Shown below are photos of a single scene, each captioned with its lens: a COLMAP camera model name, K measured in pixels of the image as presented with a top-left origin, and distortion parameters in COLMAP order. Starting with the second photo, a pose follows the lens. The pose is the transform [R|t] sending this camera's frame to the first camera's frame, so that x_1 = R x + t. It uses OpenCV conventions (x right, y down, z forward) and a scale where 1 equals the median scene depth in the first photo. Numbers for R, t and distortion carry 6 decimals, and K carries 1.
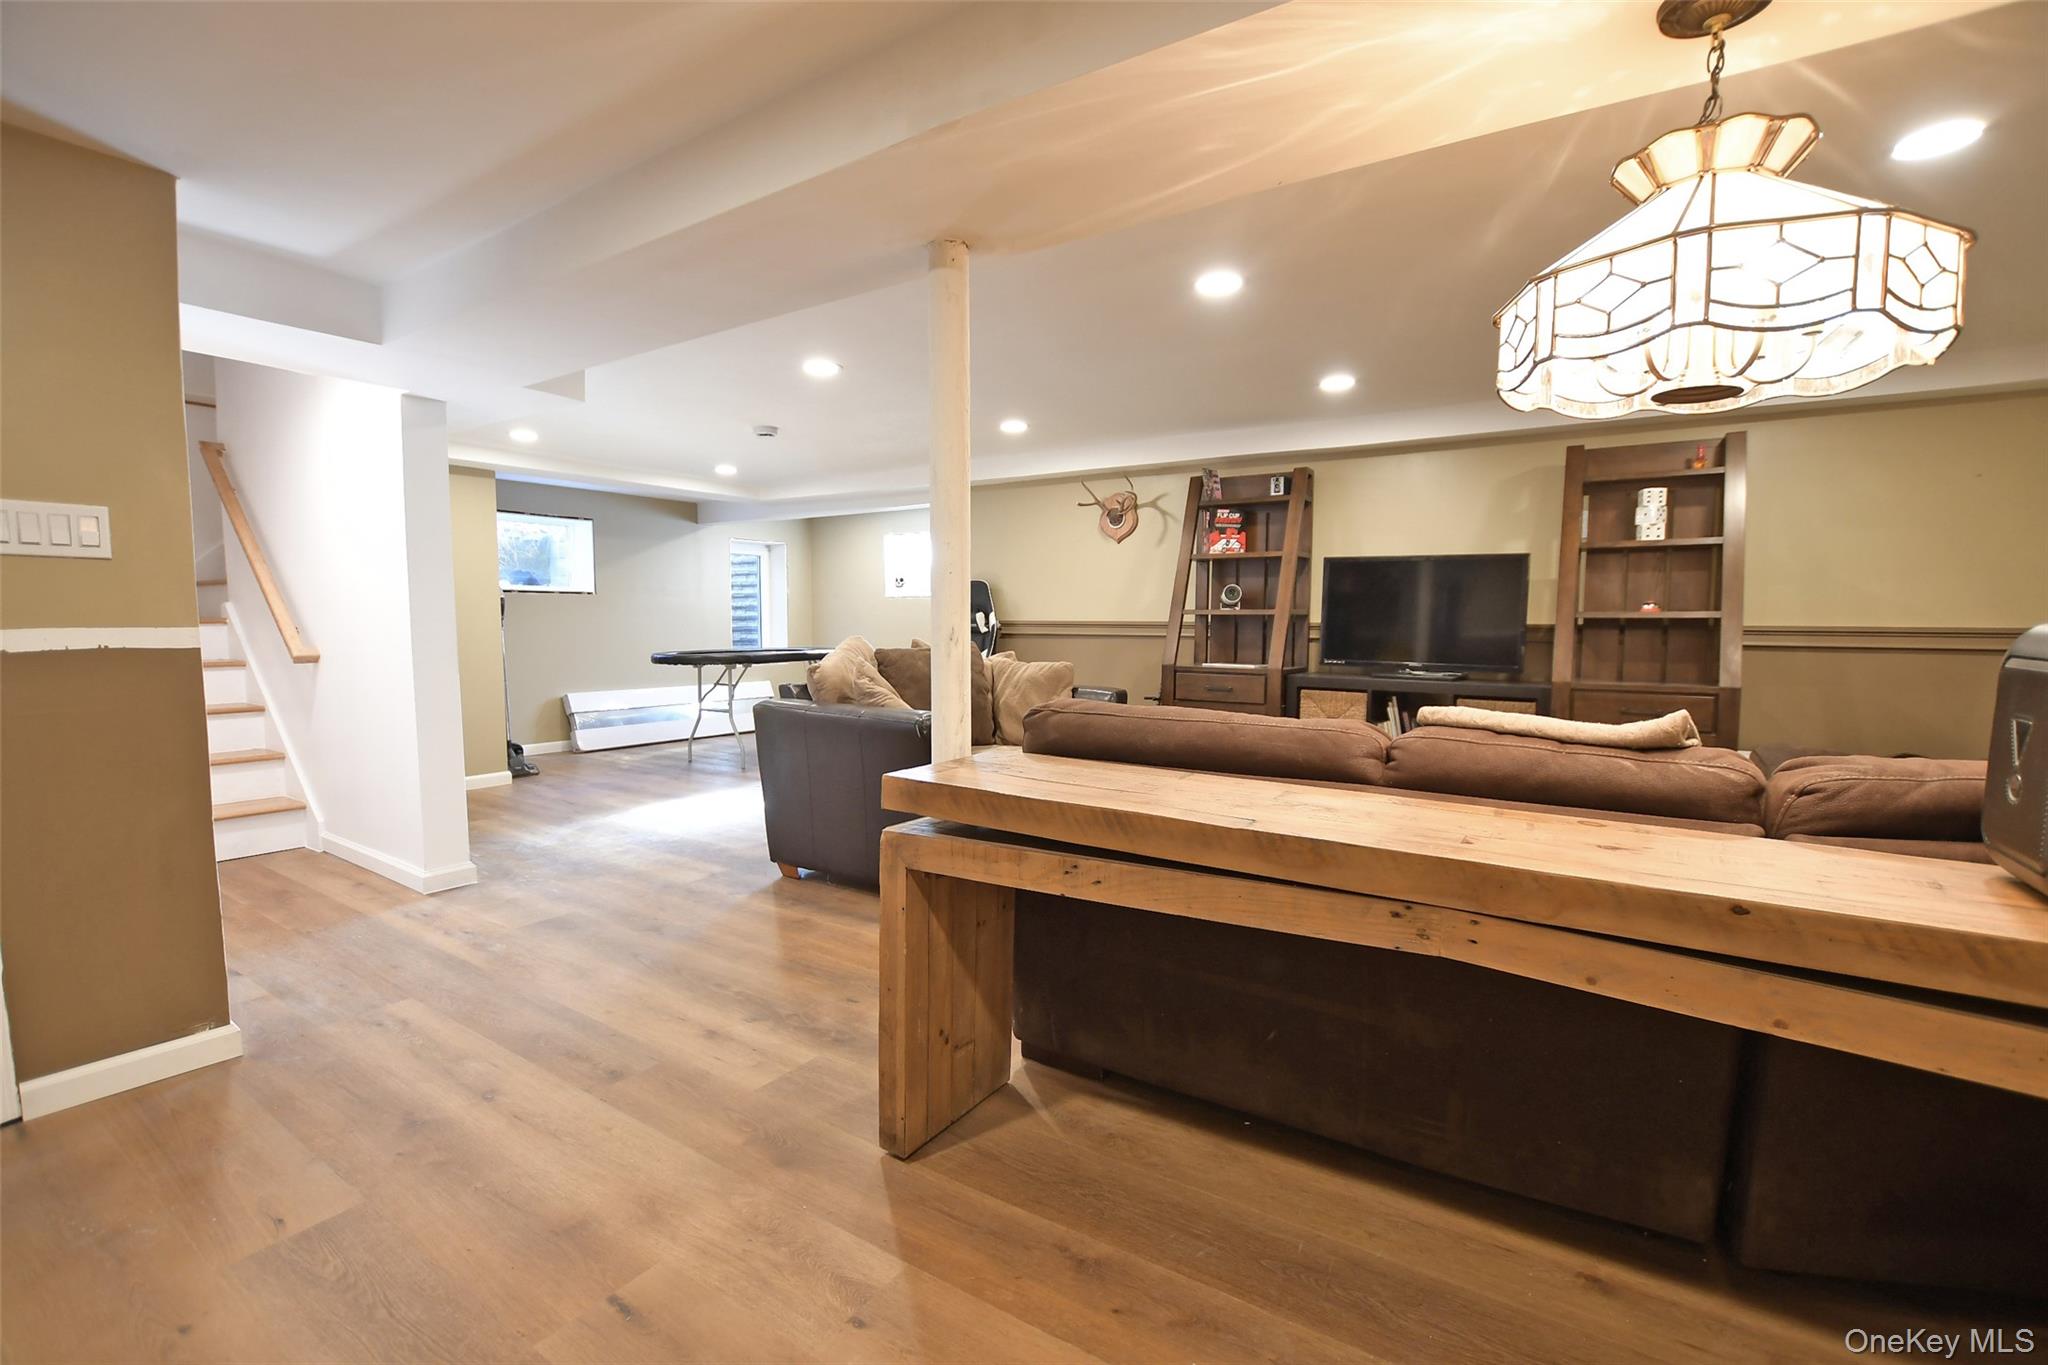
lens RADIAL K [[928.7, 0, 991.8], [0, 928.7, 694.8], [0, 0, 1]] dist [-0.031858, 0.006199]
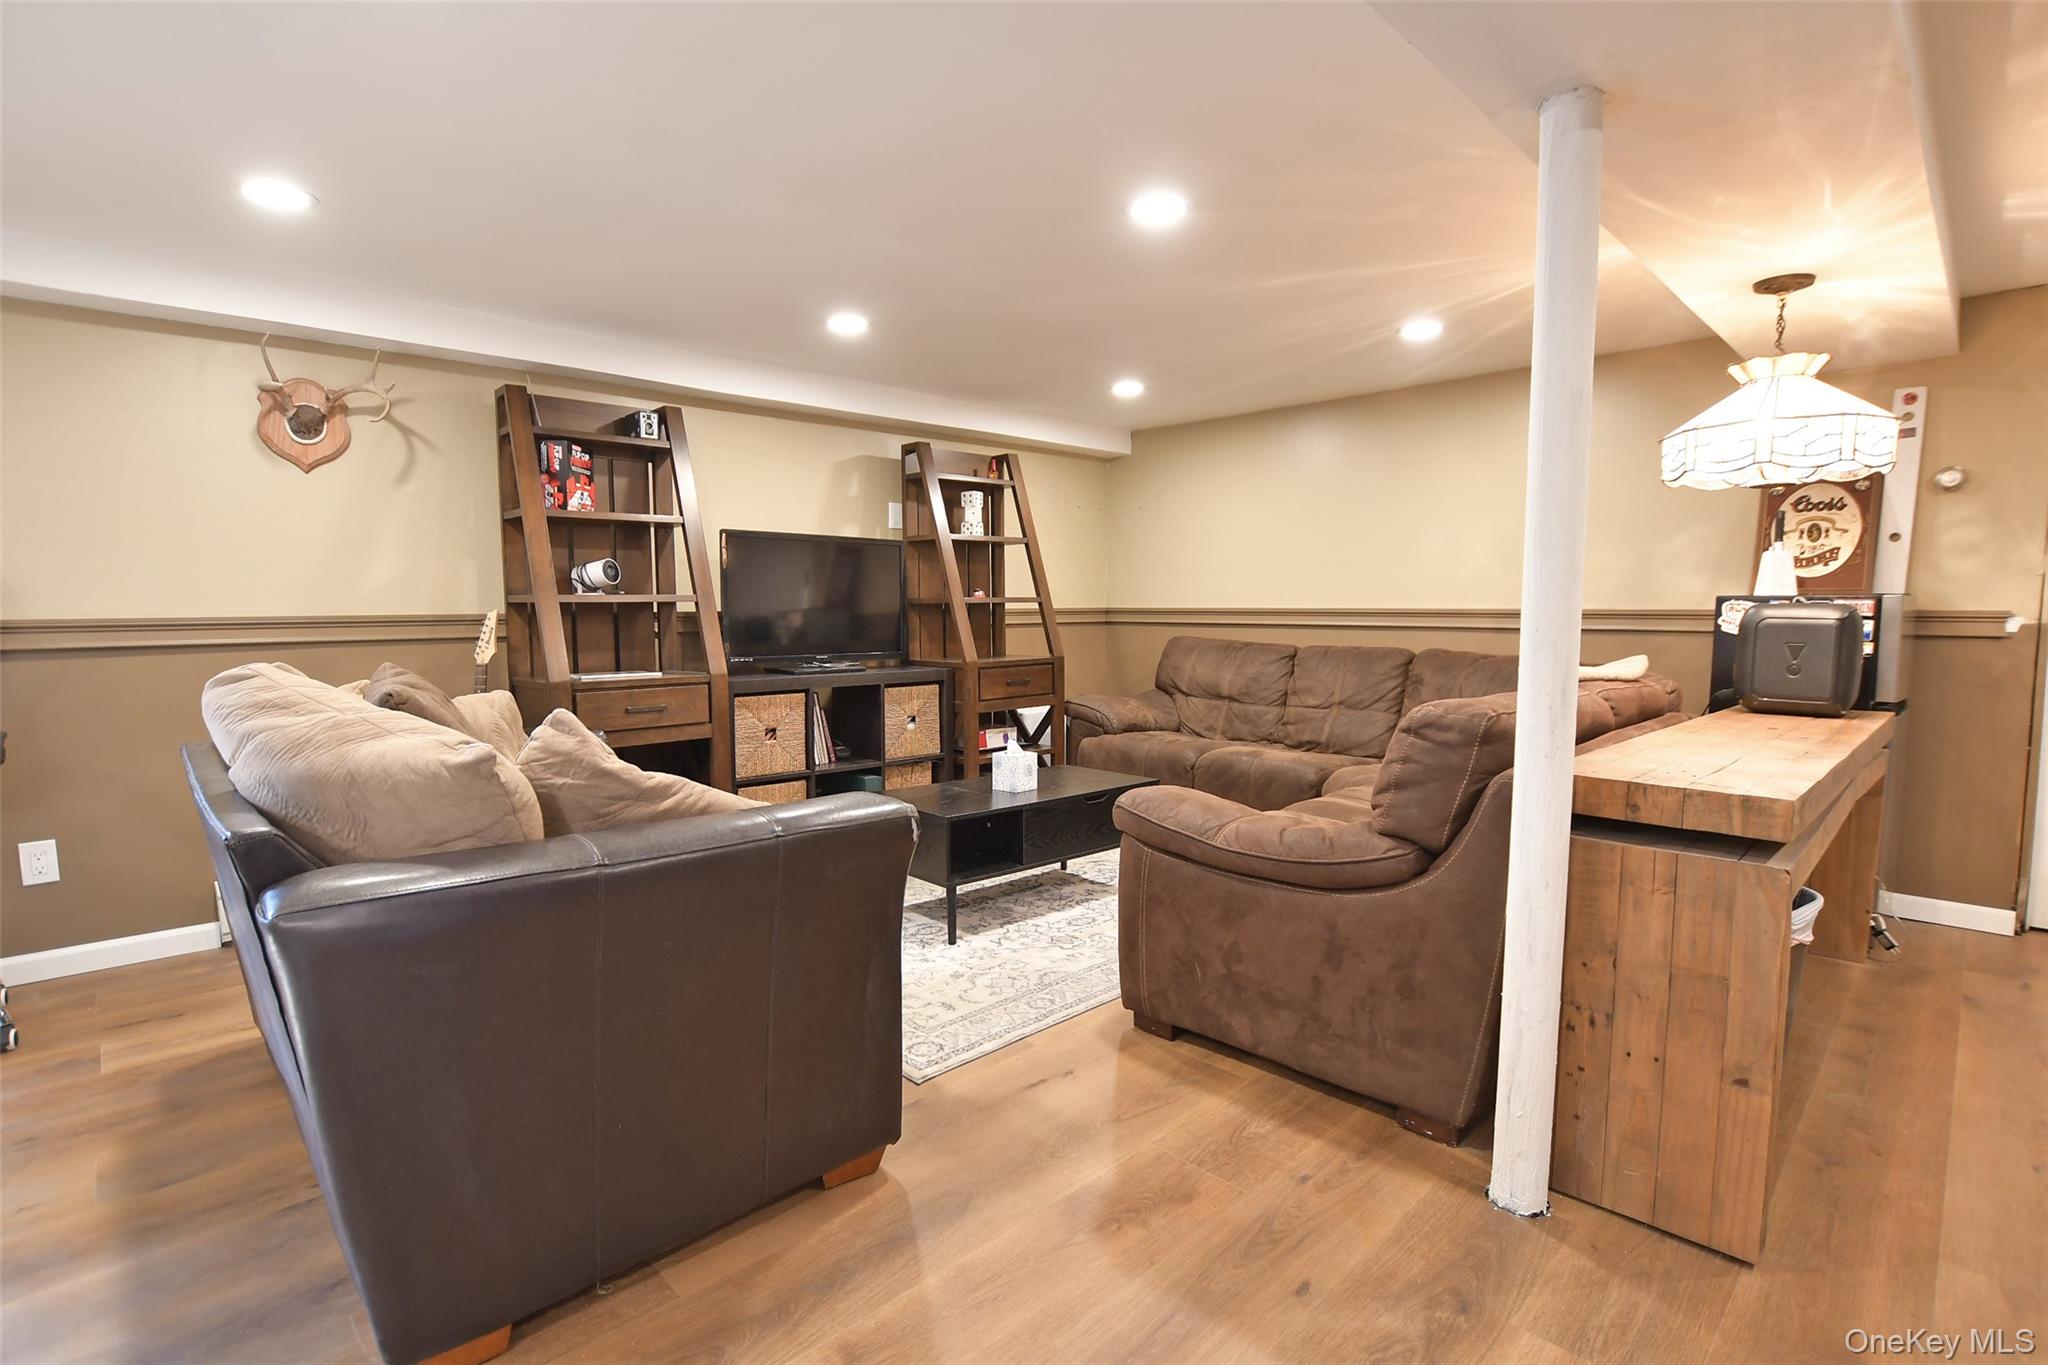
lens RADIAL K [[974.1, 0, 1024.0], [0, 974.1, 682.5], [0, 0, 1]] dist [-0.016719, 0.000965]
pose [[0.179499, -0.082126, 0.980324, -0.399134], [0.089205, 0.993763, 0.066918, -0.047981], [-0.979705, 0.075438, 0.185705, 0.567168]]
